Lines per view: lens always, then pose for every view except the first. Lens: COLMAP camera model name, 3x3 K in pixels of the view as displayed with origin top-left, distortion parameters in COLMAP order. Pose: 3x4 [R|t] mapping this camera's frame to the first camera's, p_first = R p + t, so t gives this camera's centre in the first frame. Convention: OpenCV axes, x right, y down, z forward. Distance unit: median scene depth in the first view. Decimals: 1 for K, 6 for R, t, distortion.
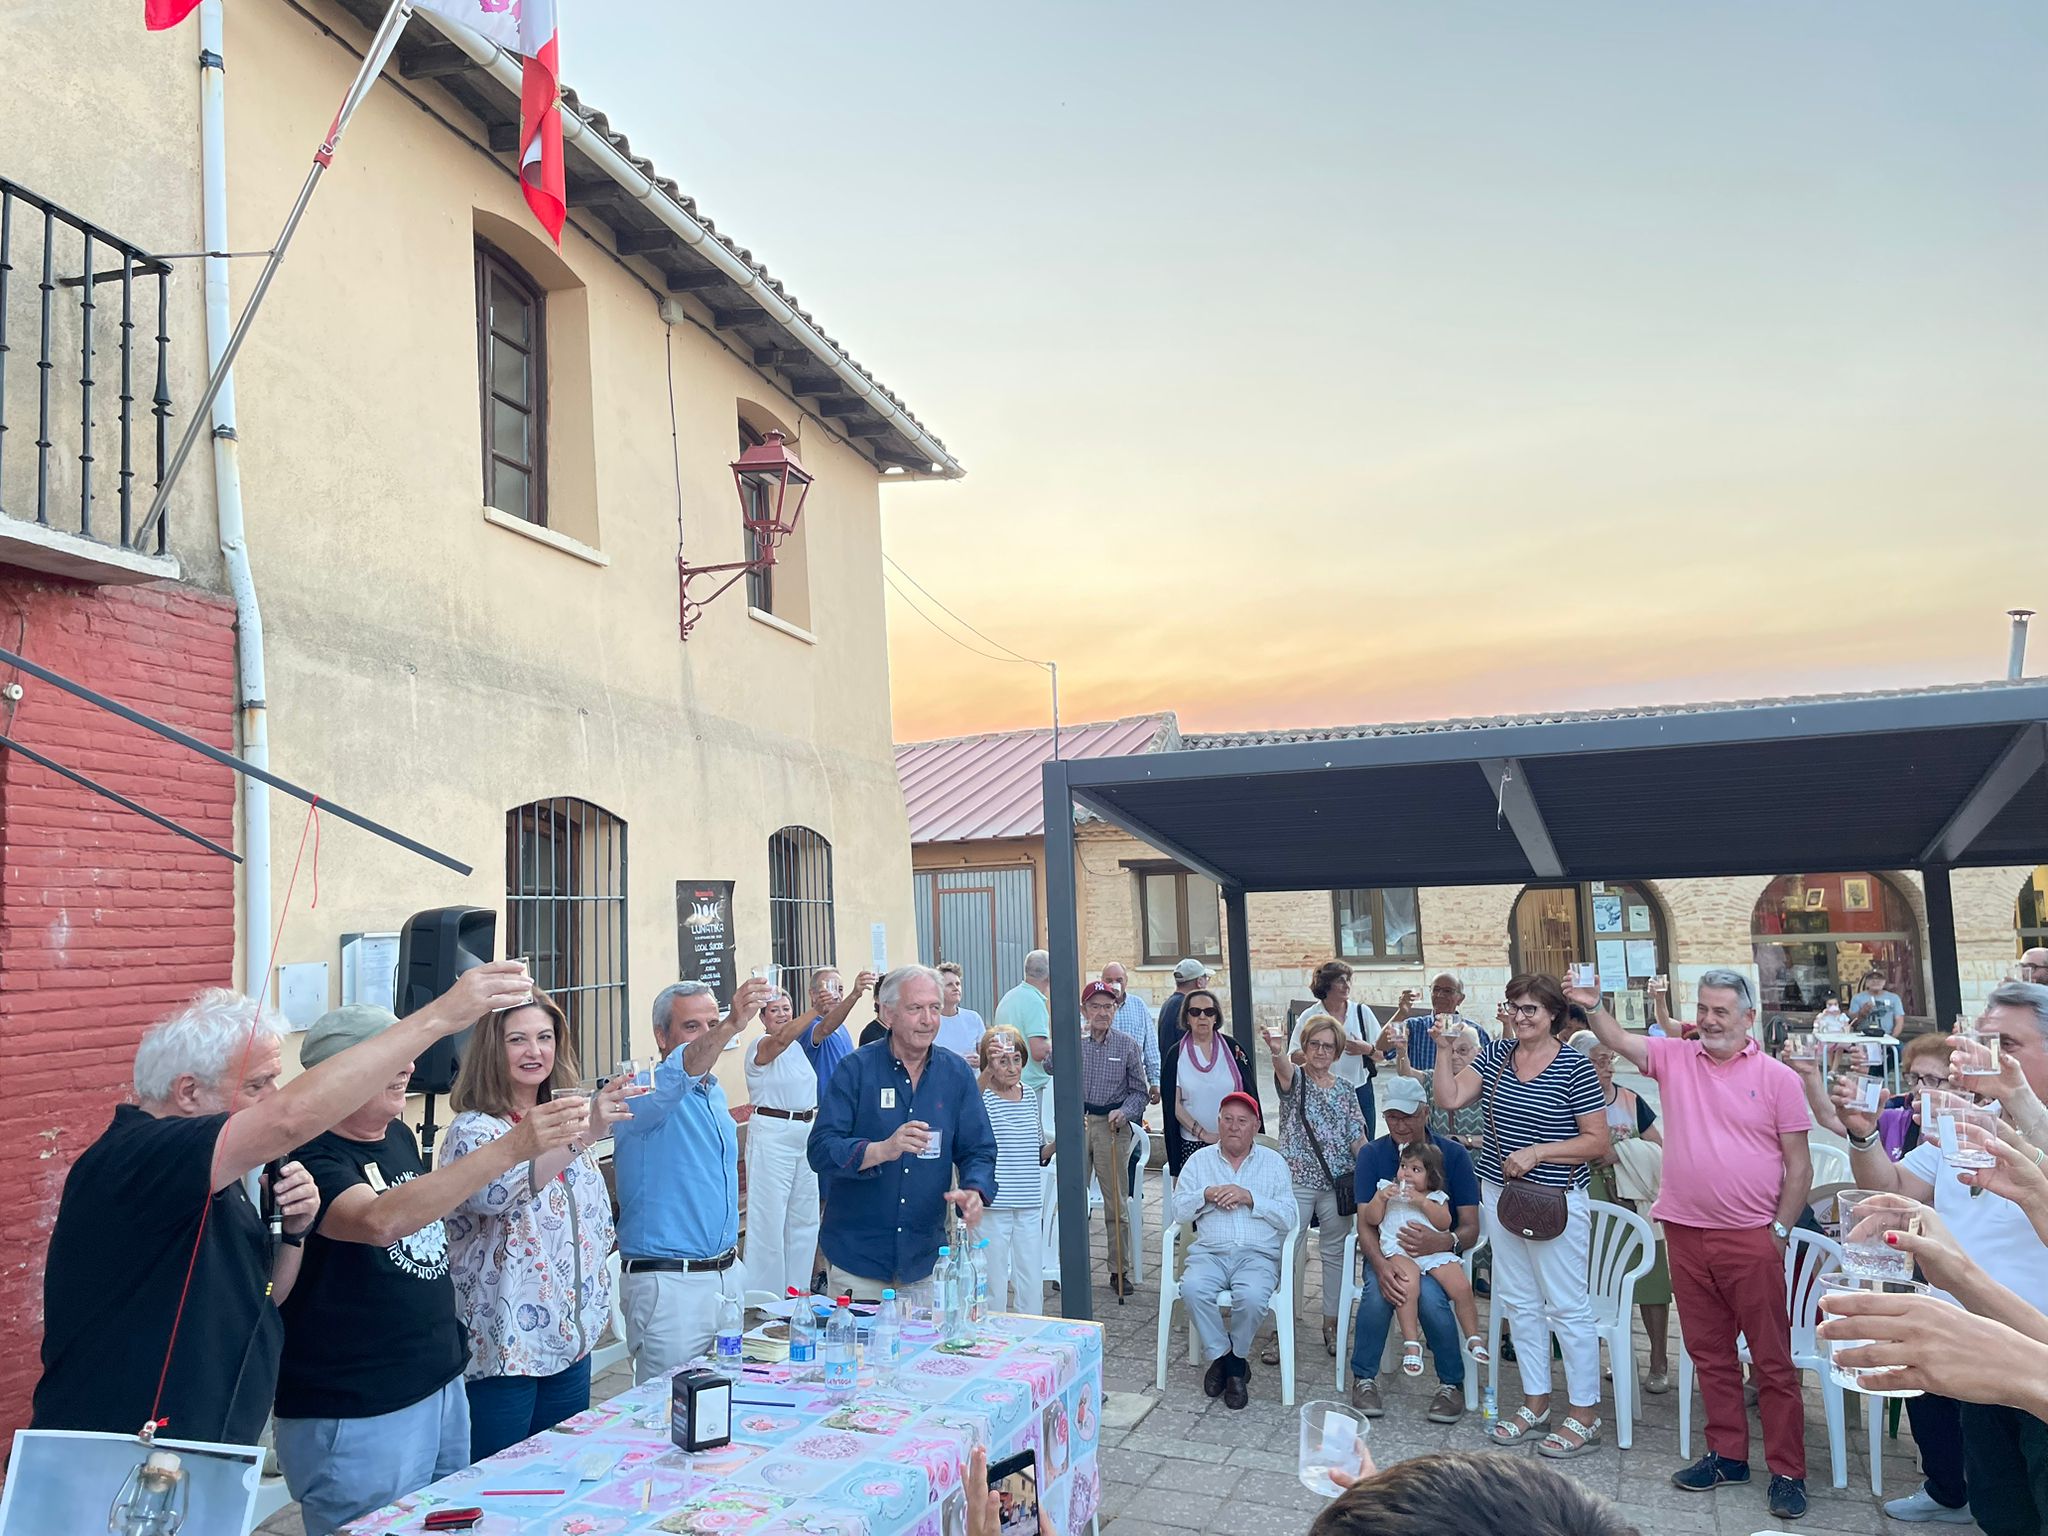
lens RADIAL K [[1550.2, 0, 1006.0], [0, 1550.2, 762.2], [0, 0, 1]] dist [0.099306, -0.123322]
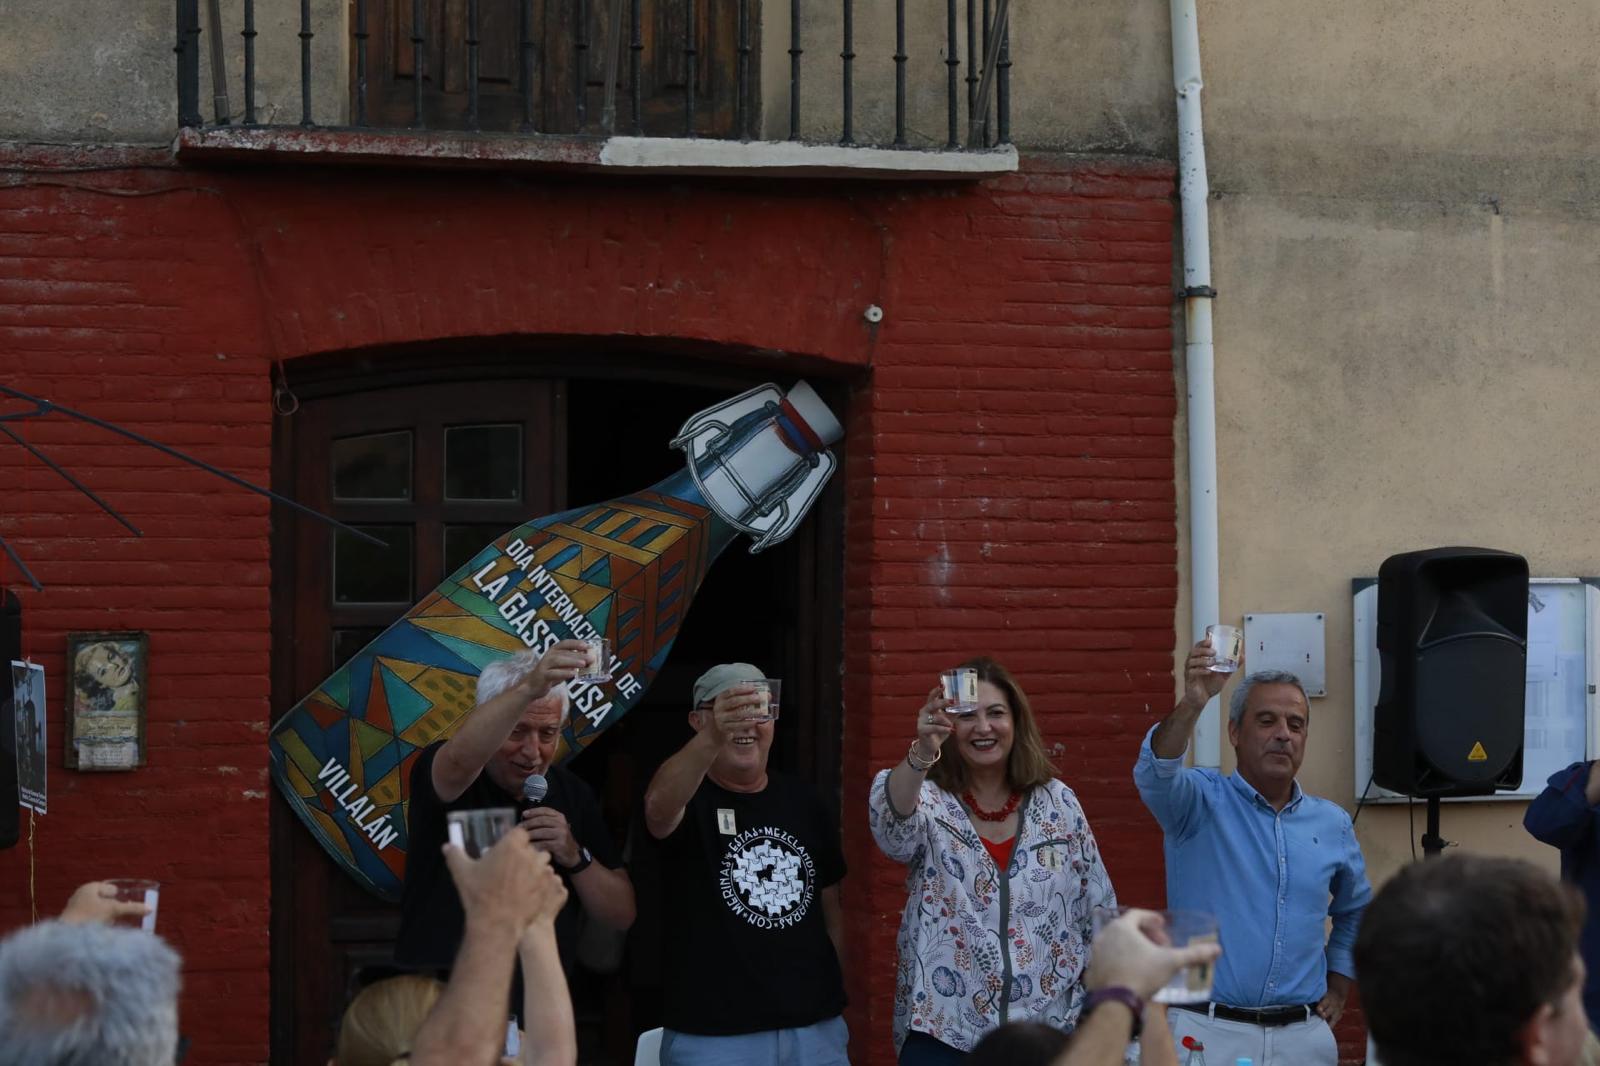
lens RADIAL K [[3356.2, 0, 800.9], [0, 3356.2, 546.5], [0, 0, 1]] dist [-0.081296, 0.000000]
pose [[0.492028, 0.034095, -0.869912, 0.804091], [0.070475, 0.994393, 0.078835, -0.049239], [0.867722, -0.100096, 0.486866, -0.020216]]
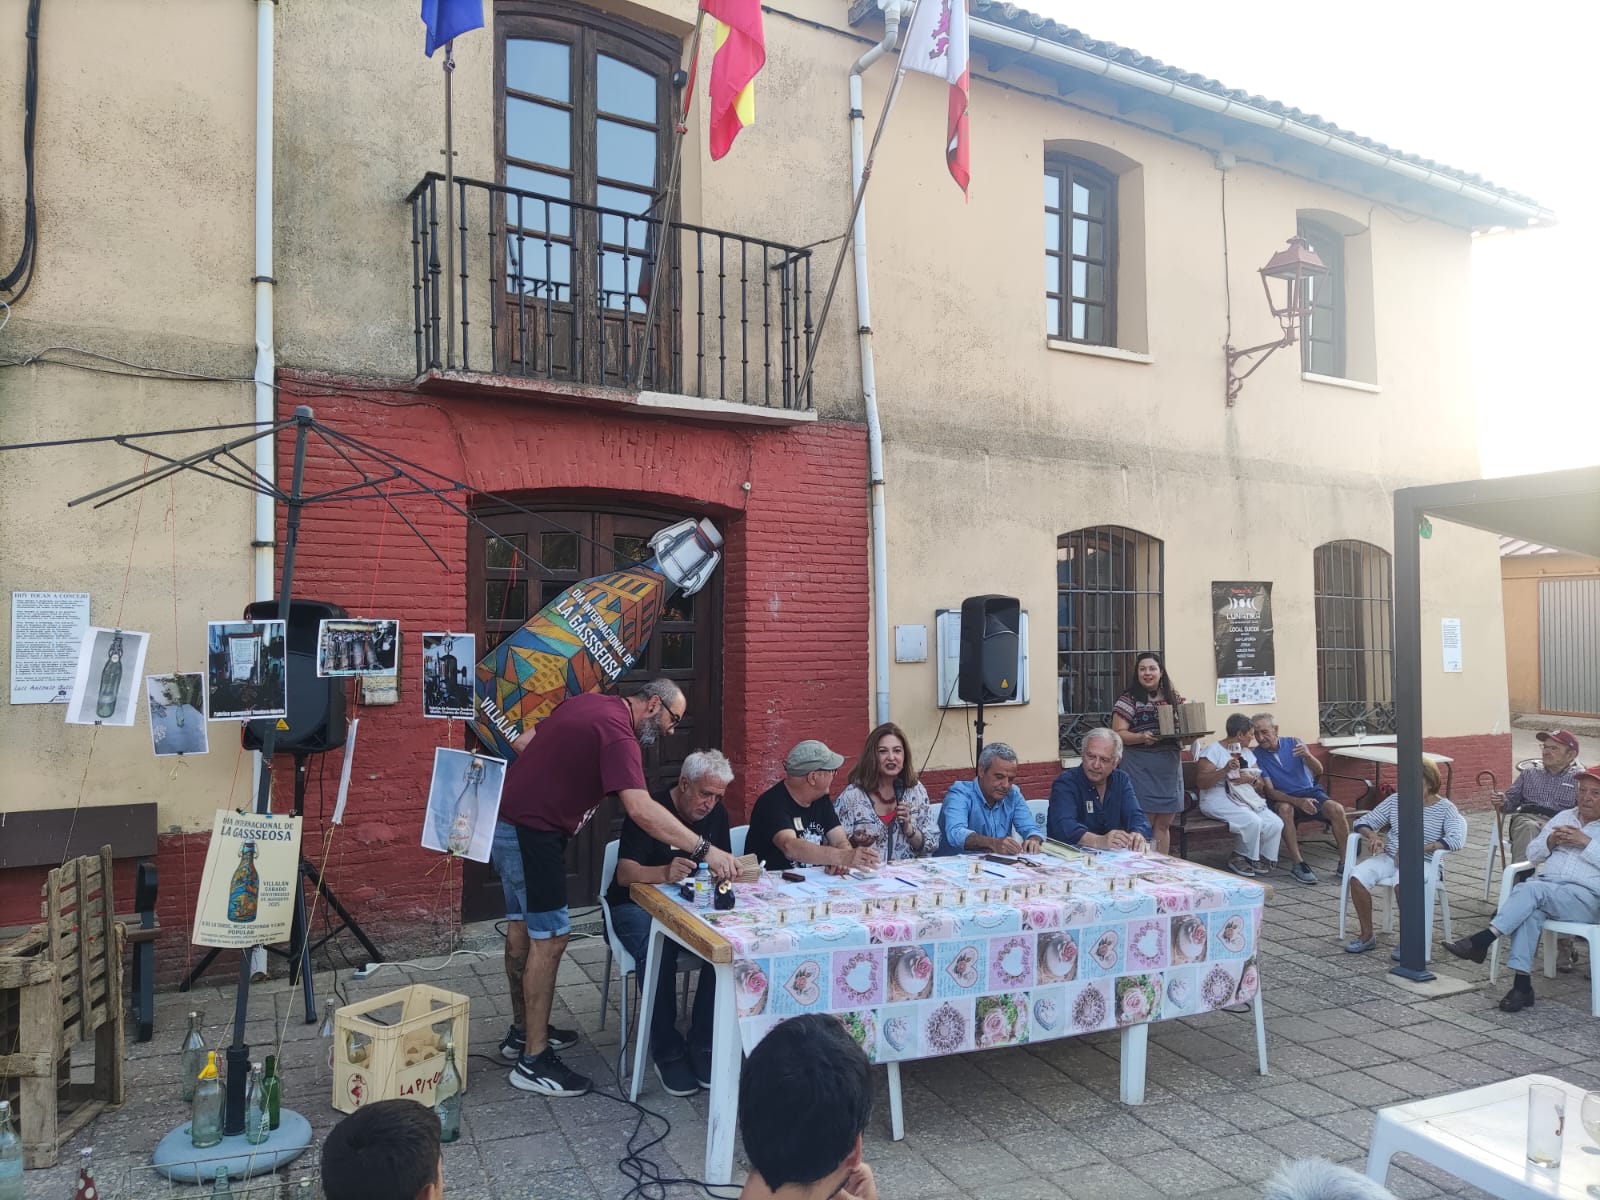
lens RADIAL K [[1181.8, 0, 804.1], [0, 1181.8, 609.0], [0, 0, 1]] dist [0.071019, -0.037121]
pose [[0.732553, 0.022163, -0.680349, 0.342351], [0.045734, 0.995609, 0.081677, -0.005389], [0.679172, -0.090948, 0.728322, -0.055194]]
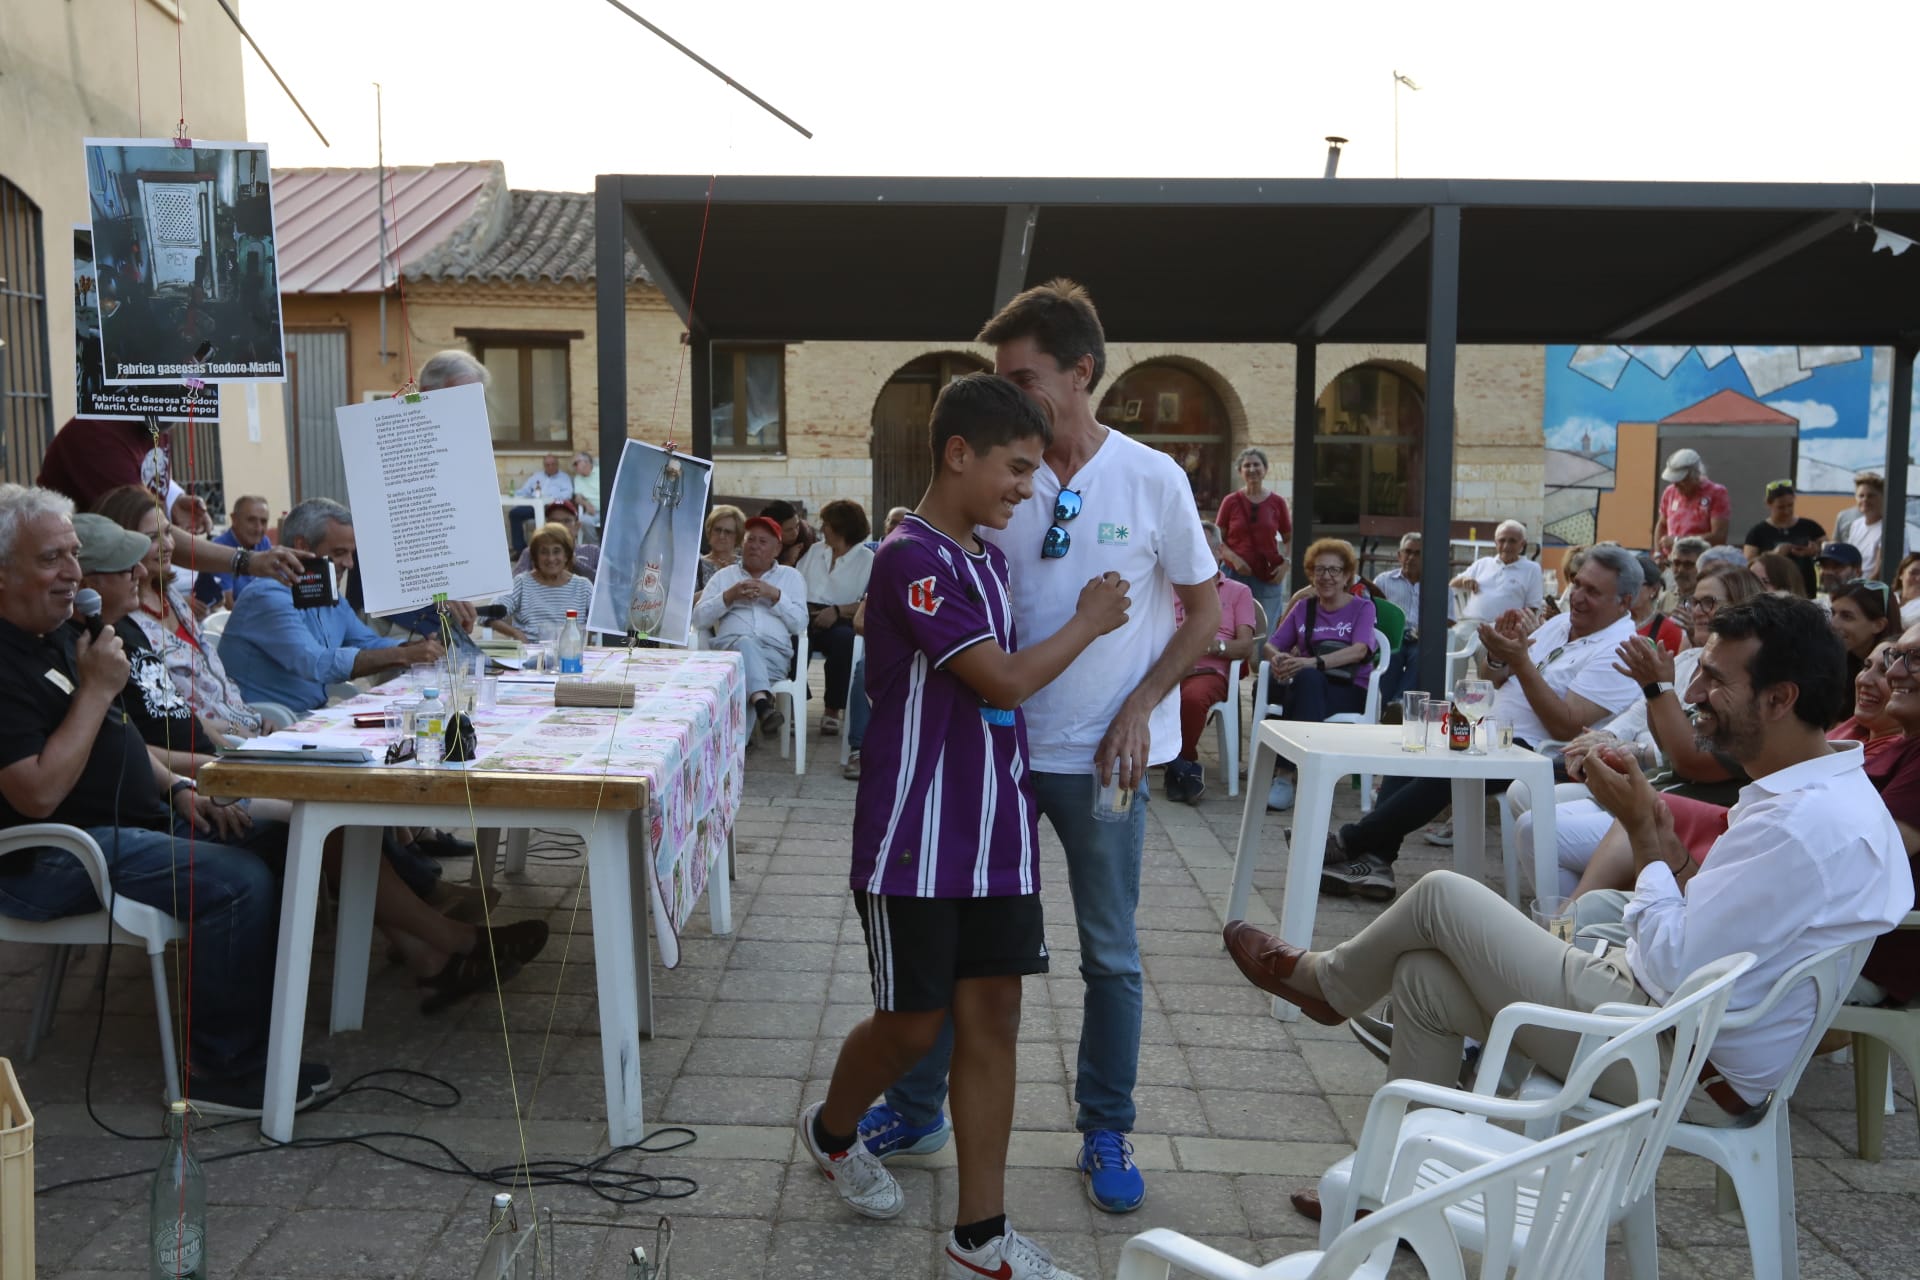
lens RADIAL K [[1836.3, 0, 954.5], [0, 1836.3, 648.3], [0, 0, 1]] dist [0.002738, 0.000000]
pose [[0.919575, -0.008811, 0.392815, -0.228939], [-0.074352, 0.977783, 0.195991, 0.049010], [-0.385814, -0.209435, 0.898490, -0.210679]]
